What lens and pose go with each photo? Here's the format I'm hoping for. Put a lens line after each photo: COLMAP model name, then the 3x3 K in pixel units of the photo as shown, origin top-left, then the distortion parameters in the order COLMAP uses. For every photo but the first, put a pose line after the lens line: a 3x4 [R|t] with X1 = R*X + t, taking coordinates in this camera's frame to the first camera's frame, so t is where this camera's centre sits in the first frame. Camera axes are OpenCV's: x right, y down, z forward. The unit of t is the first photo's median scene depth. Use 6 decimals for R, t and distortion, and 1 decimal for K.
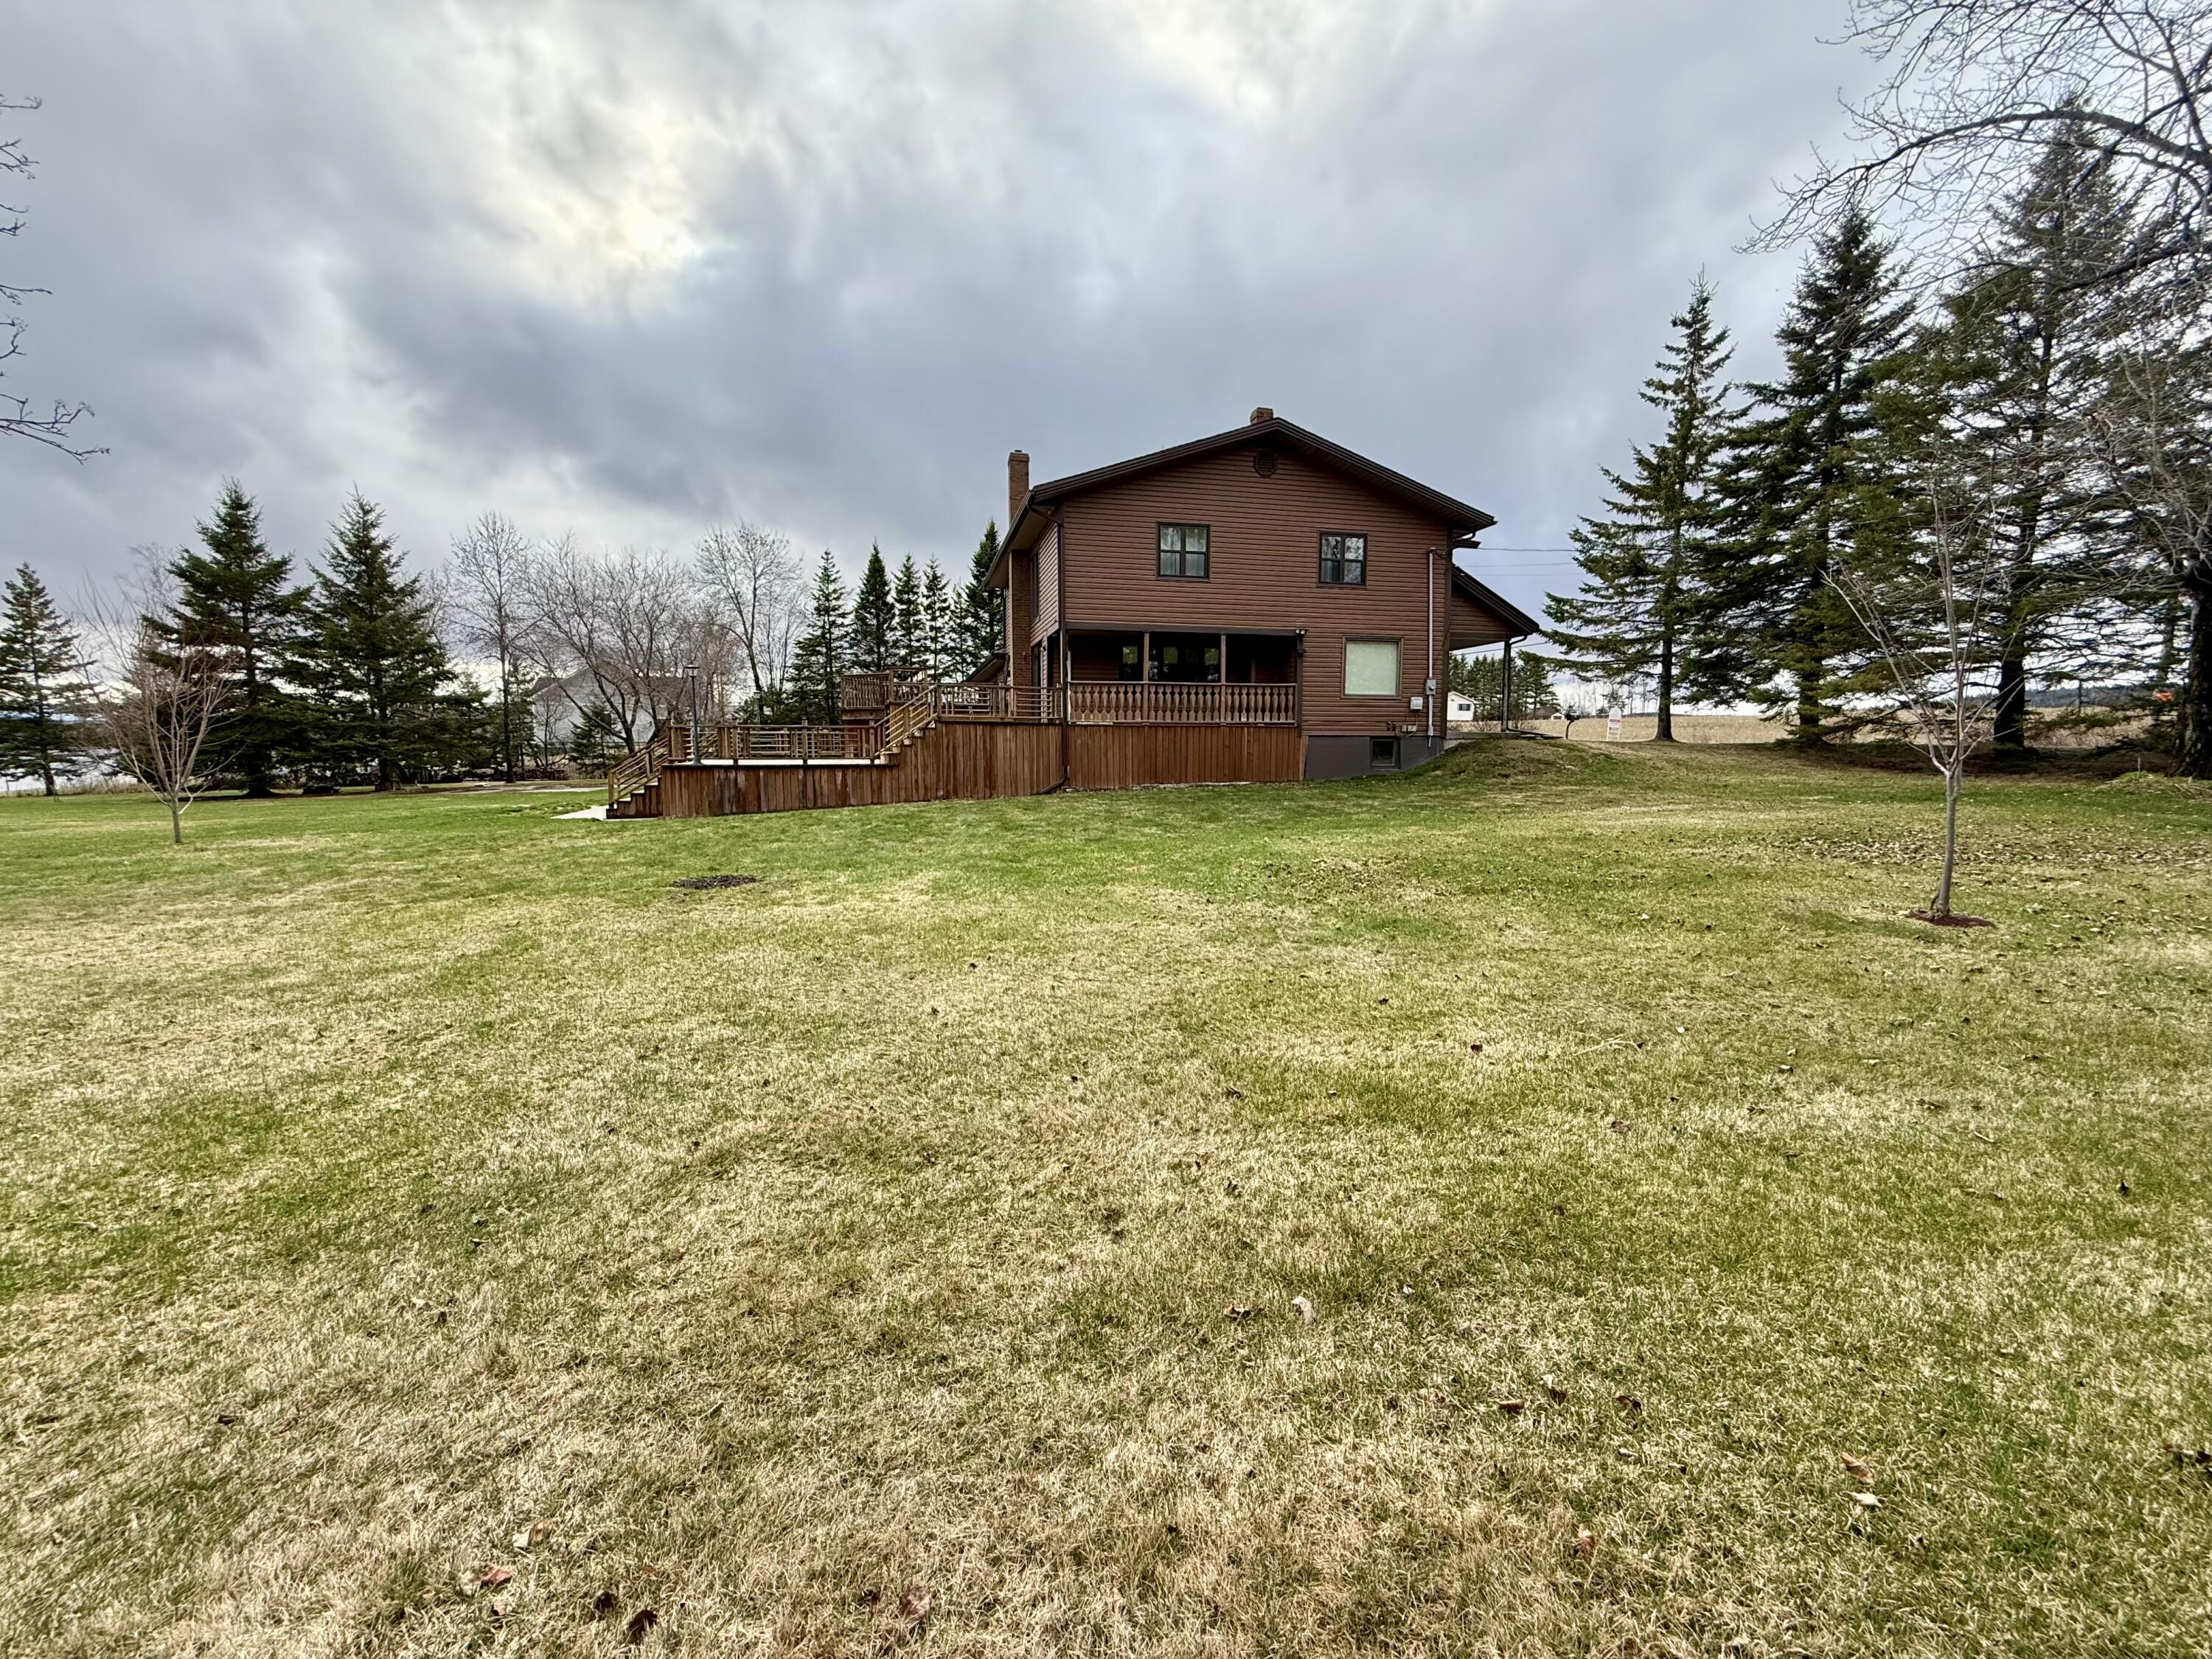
lens RADIAL K [[888.8, 0, 1098.0], [0, 888.8, 836.8], [0, 0, 1]] dist [-0.001792, 0.000393]
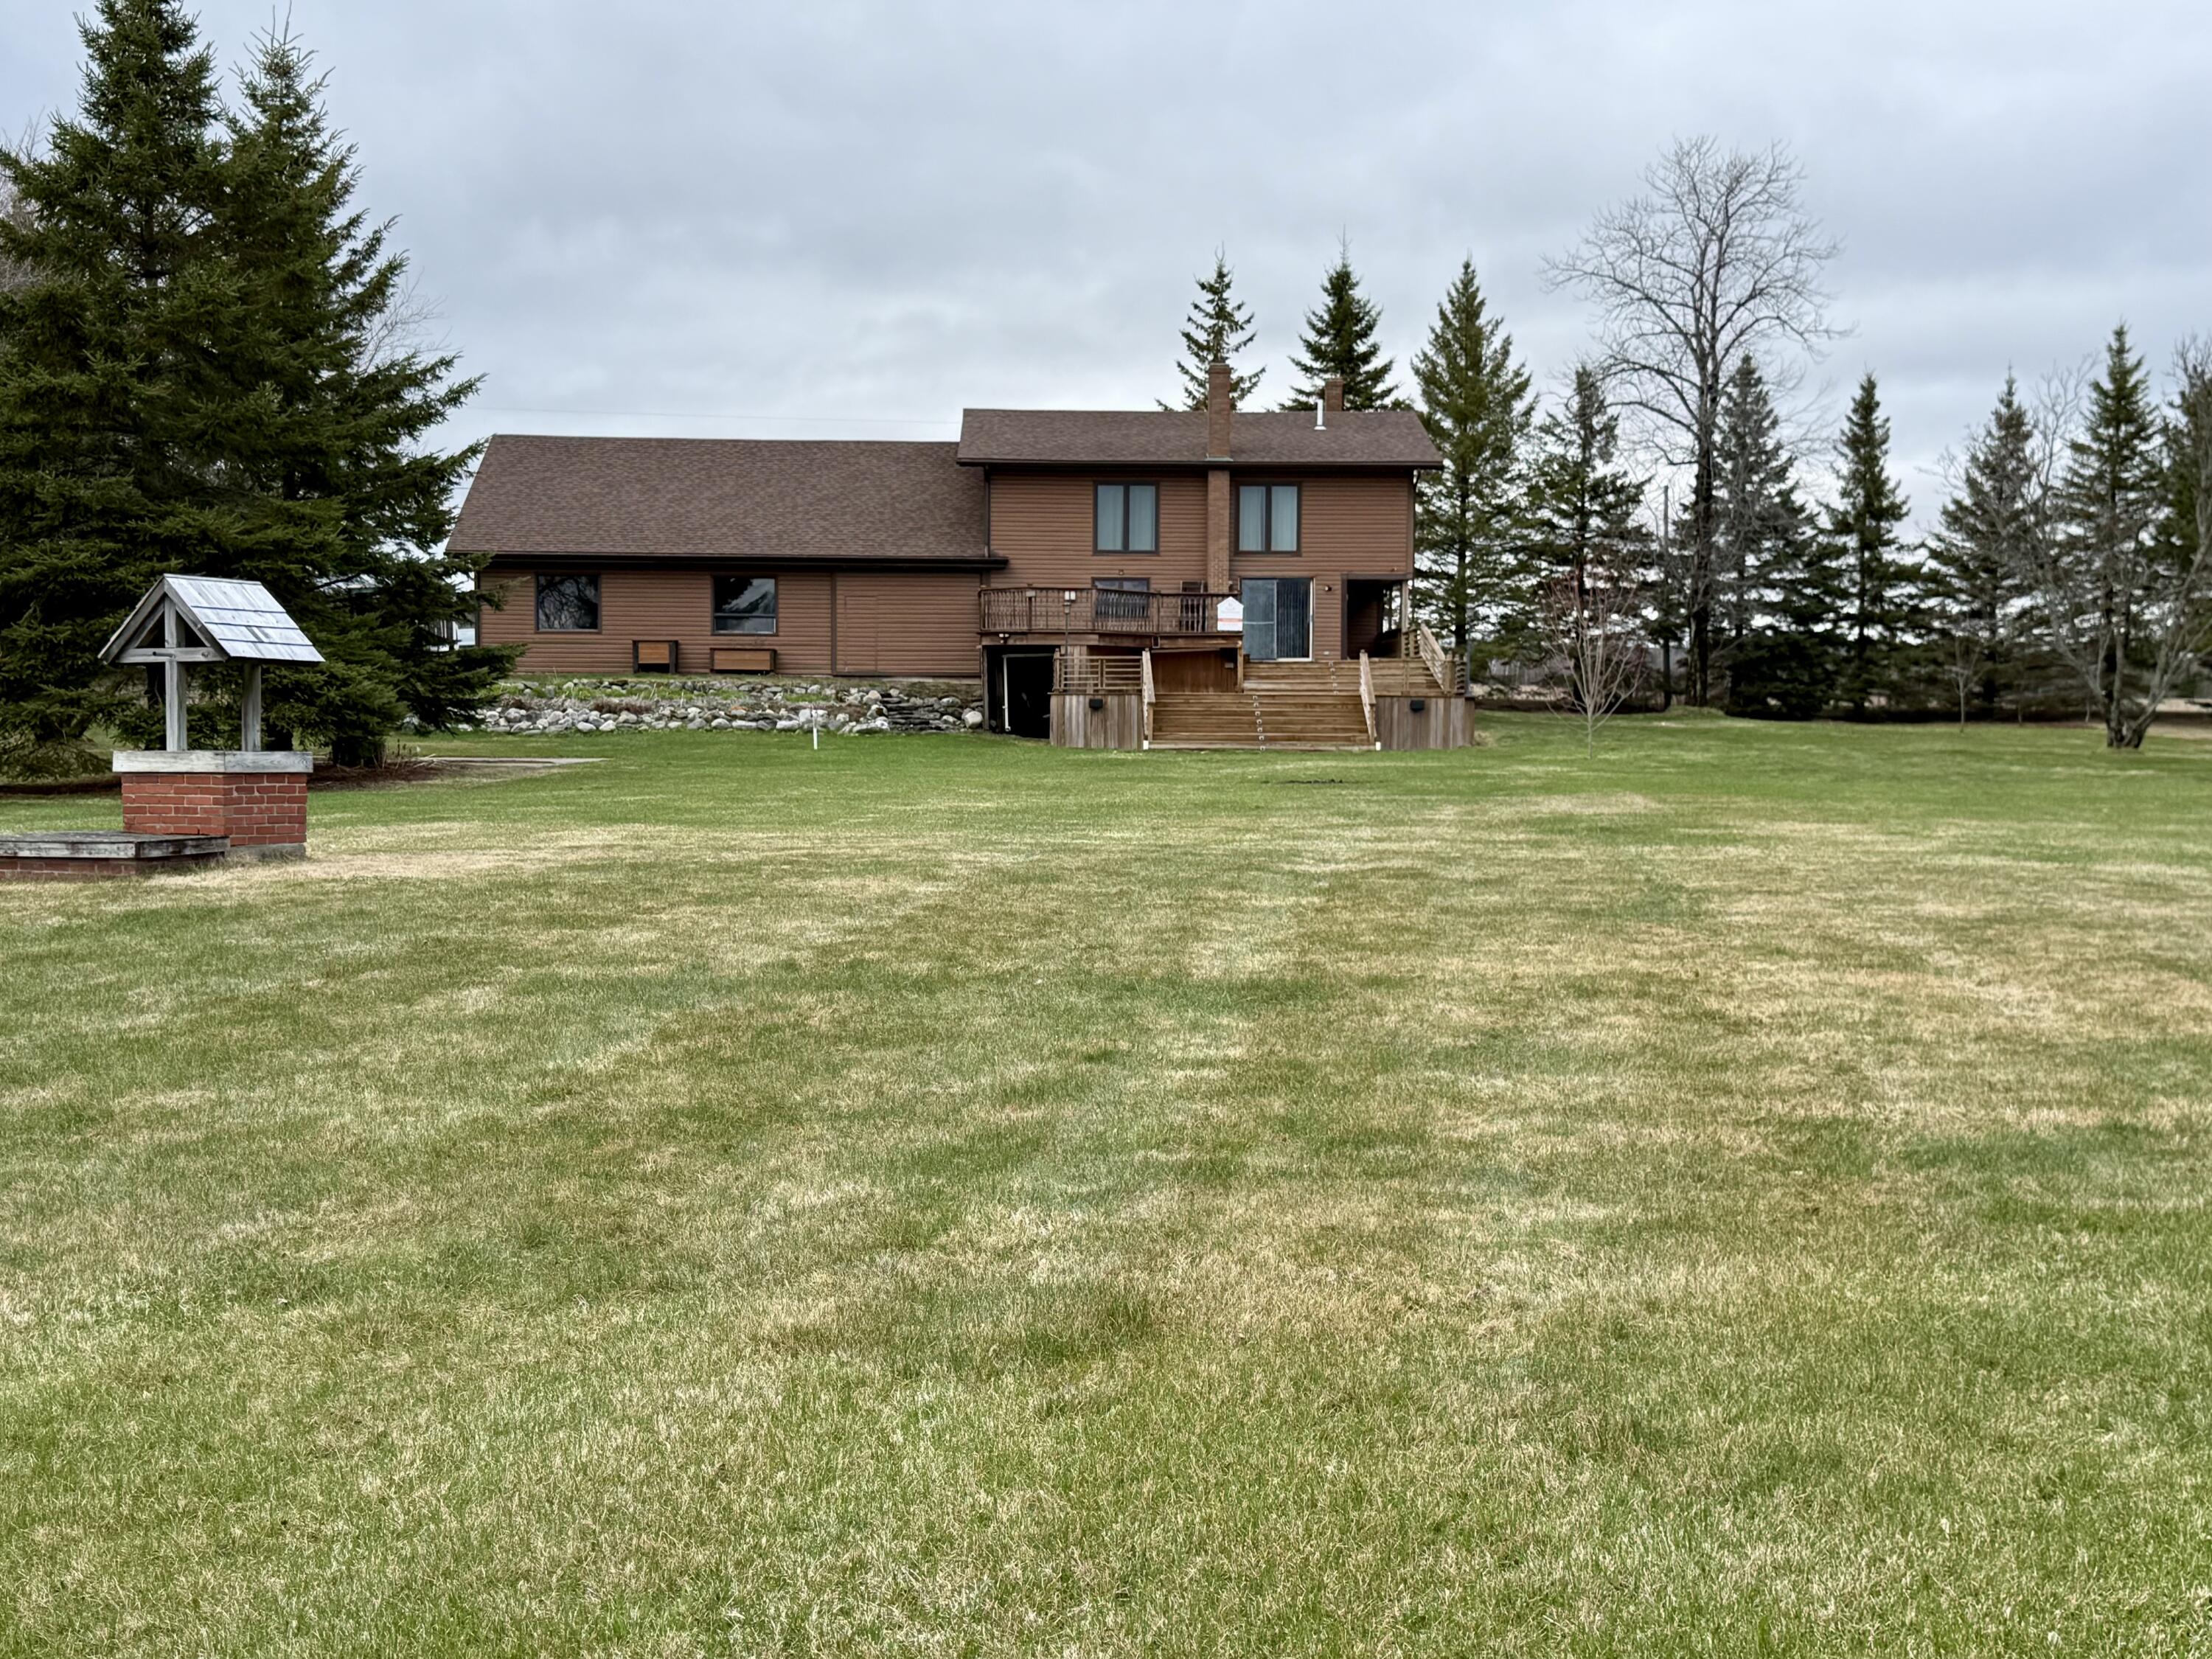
lens RADIAL K [[2780.6, 0, 1106.0], [0, 2780.6, 829.5], [0, 0, 1]] dist [0.016760, 0.024754]
pose [[0.198975, -0.037436, 0.979289, -3.199063], [0.095160, 0.995286, 0.018712, -0.021133], [-0.975374, 0.089466, 0.201599, 0.632757]]
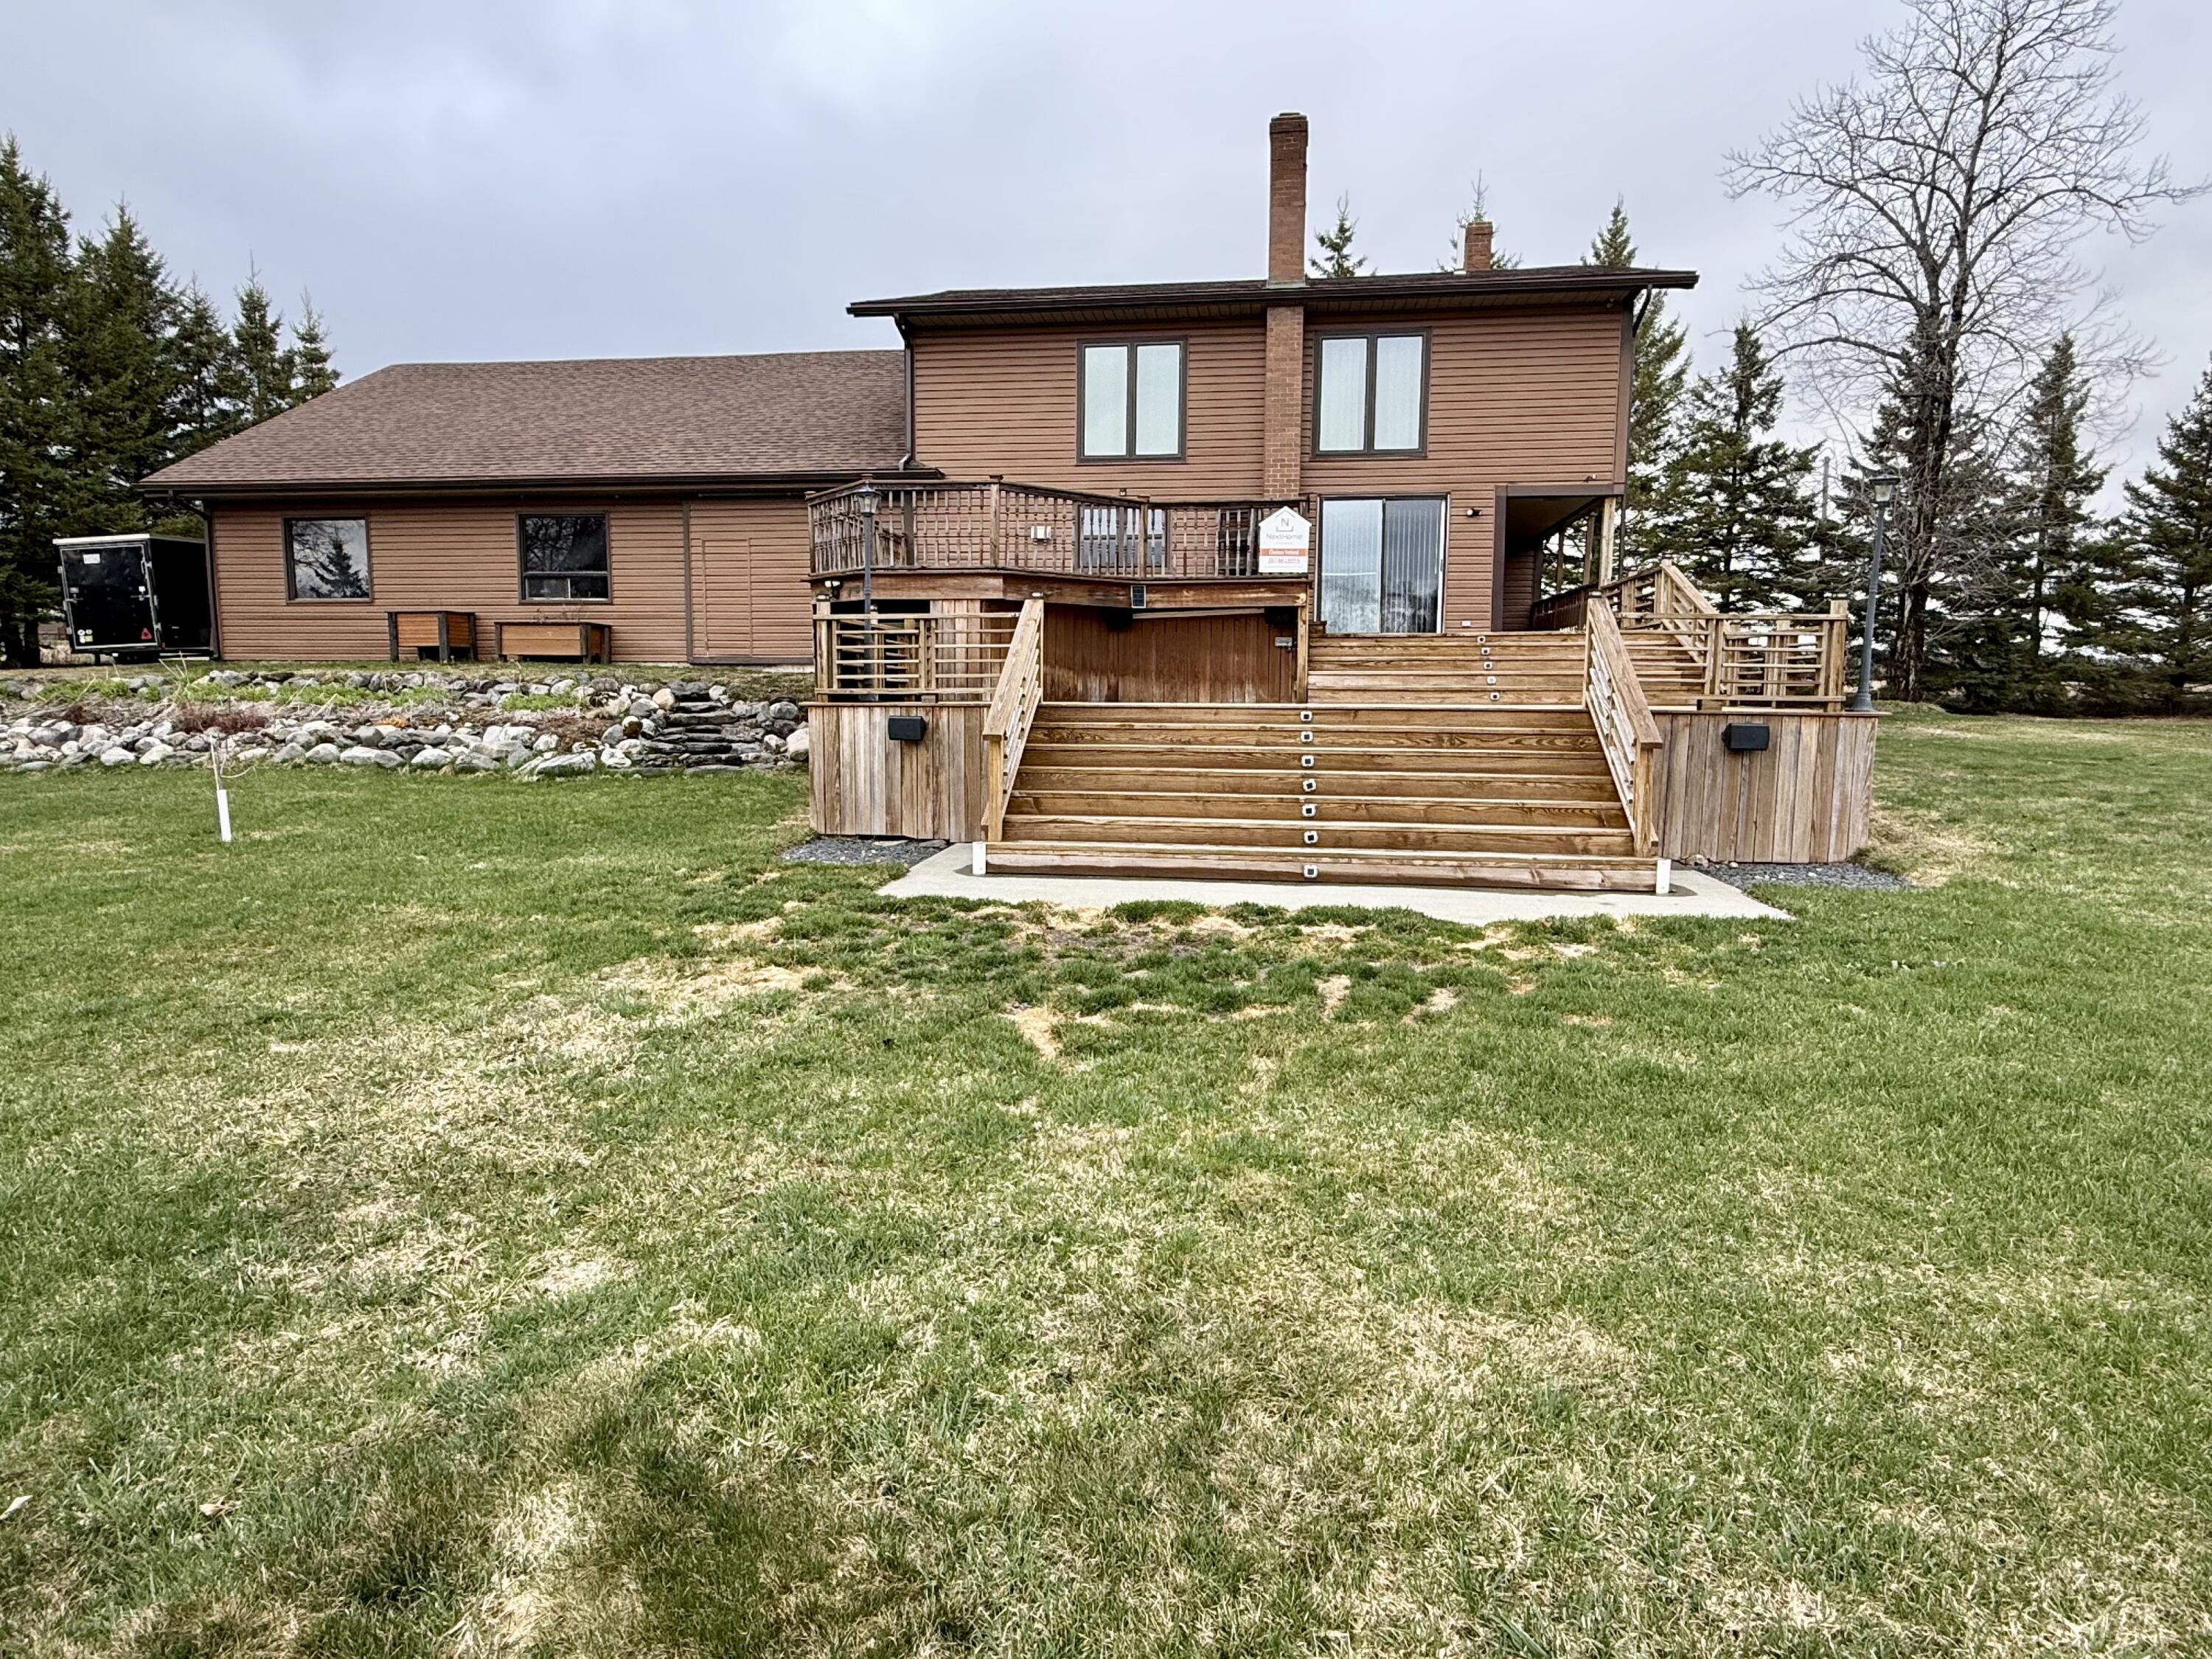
lens RADIAL K [[1264.2, 0, 1118.0], [0, 1264.2, 861.1], [0, 0, 1]] dist [0.000580, -0.001080]
pose [[0.350231, -0.124959, 0.928291, -0.965962], [0.089919, 0.990969, 0.099471, -0.084488], [-0.932337, 0.048633, 0.358304, 0.925684]]
